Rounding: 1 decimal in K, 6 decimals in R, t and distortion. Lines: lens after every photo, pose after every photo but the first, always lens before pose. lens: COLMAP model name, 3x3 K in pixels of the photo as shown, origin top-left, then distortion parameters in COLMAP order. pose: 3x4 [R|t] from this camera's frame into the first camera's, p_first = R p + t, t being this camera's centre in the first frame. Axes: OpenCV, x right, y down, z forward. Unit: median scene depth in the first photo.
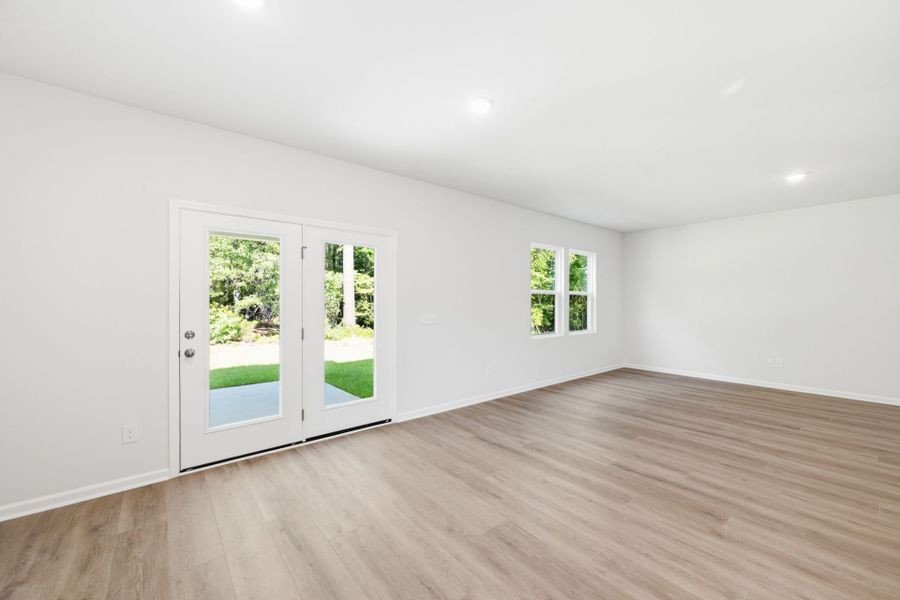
lens RADIAL K [[354.1, 0, 452.3], [0, 354.1, 301.2], [0, 0, 1]] dist [-0.001368, 0.000555]
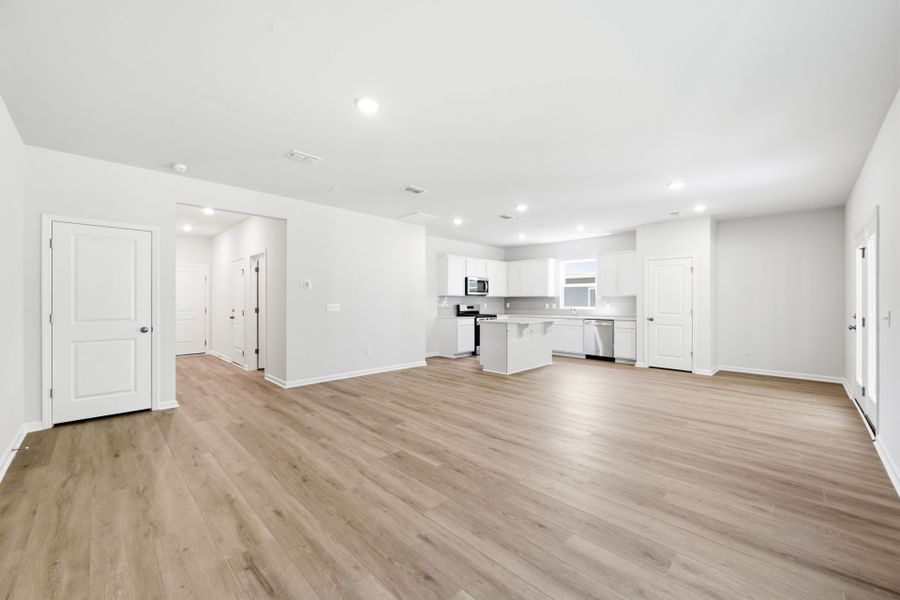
lens RADIAL K [[354.1, 0, 453.2], [0, 354.1, 302.4], [0, 0, 1]] dist [-0.001368, 0.000555]
pose [[-0.994080, -0.001450, -0.108640, 0.967389], [-0.001516, 0.999999, 0.000528, 0.026051], [0.108639, 0.000689, -0.994081, 1.856601]]
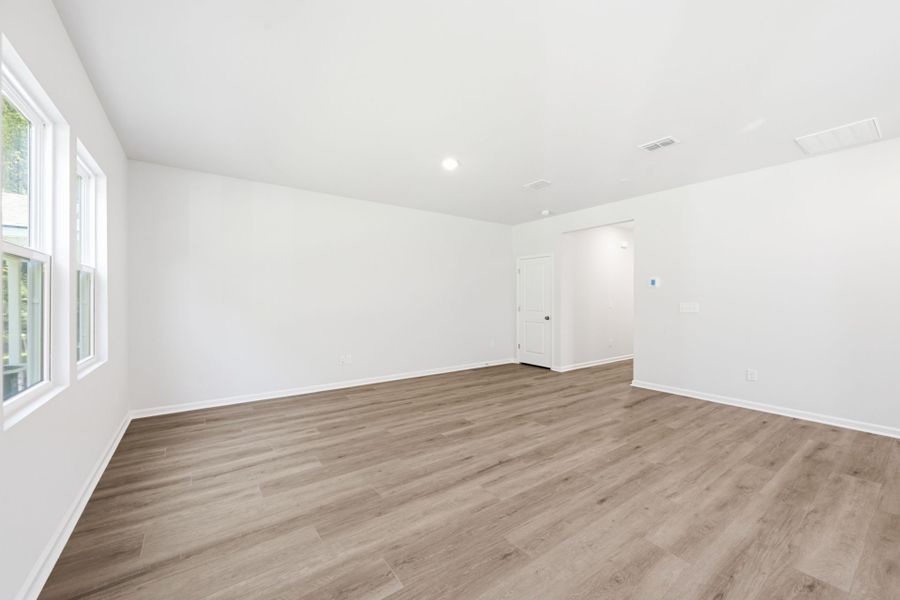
lens RADIAL K [[354.1, 0, 450.3], [0, 354.1, 302.8], [0, 0, 1]] dist [-0.001368, 0.000555]
pose [[0.061098, -0.007097, 0.998107, -0.002165], [-0.001422, 0.999973, 0.007197, 0.024228], [-0.998131, -0.001859, 0.061086, 1.029736]]
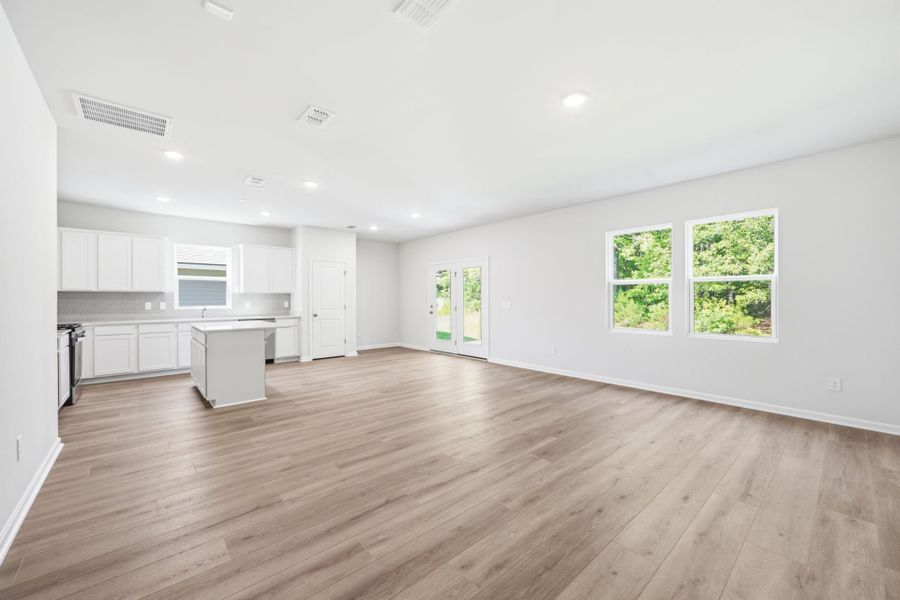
lens RADIAL K [[354.1, 0, 452.7], [0, 354.1, 297.1], [0, 0, 1]] dist [-0.001368, 0.000555]
pose [[0.046094, -0.004789, -0.998926, 1.791218], [0.005255, 0.999976, -0.004552, 0.024111], [0.998923, -0.005039, 0.046118, 0.809899]]
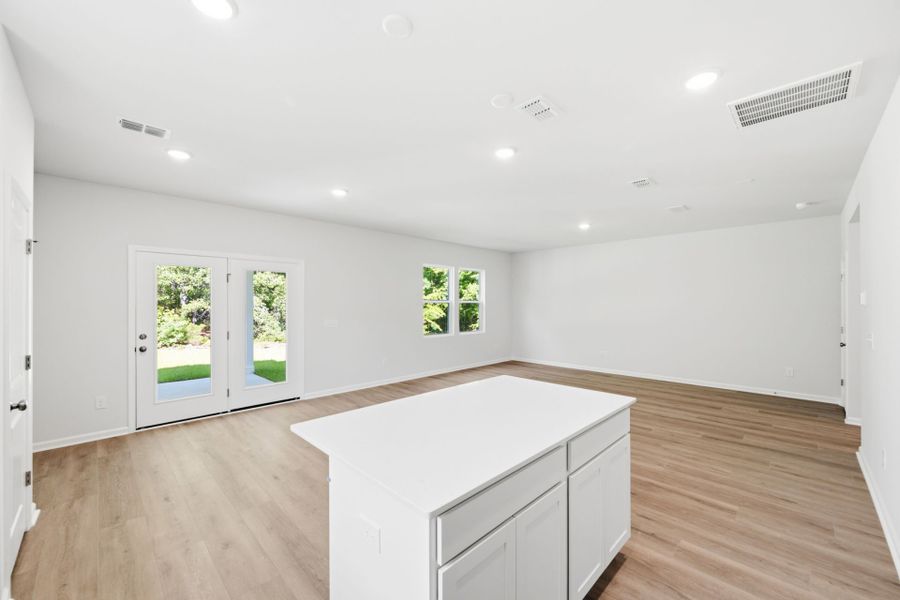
lens RADIAL K [[354.1, 0, 451.4], [0, 354.1, 302.5], [0, 0, 1]] dist [-0.001368, 0.000555]
pose [[0.995164, -0.000269, 0.098228, 0.299691], [0.000297, 1.000000, -0.000271, -0.035482], [-0.098228, 0.000299, 0.995164, -0.454393]]
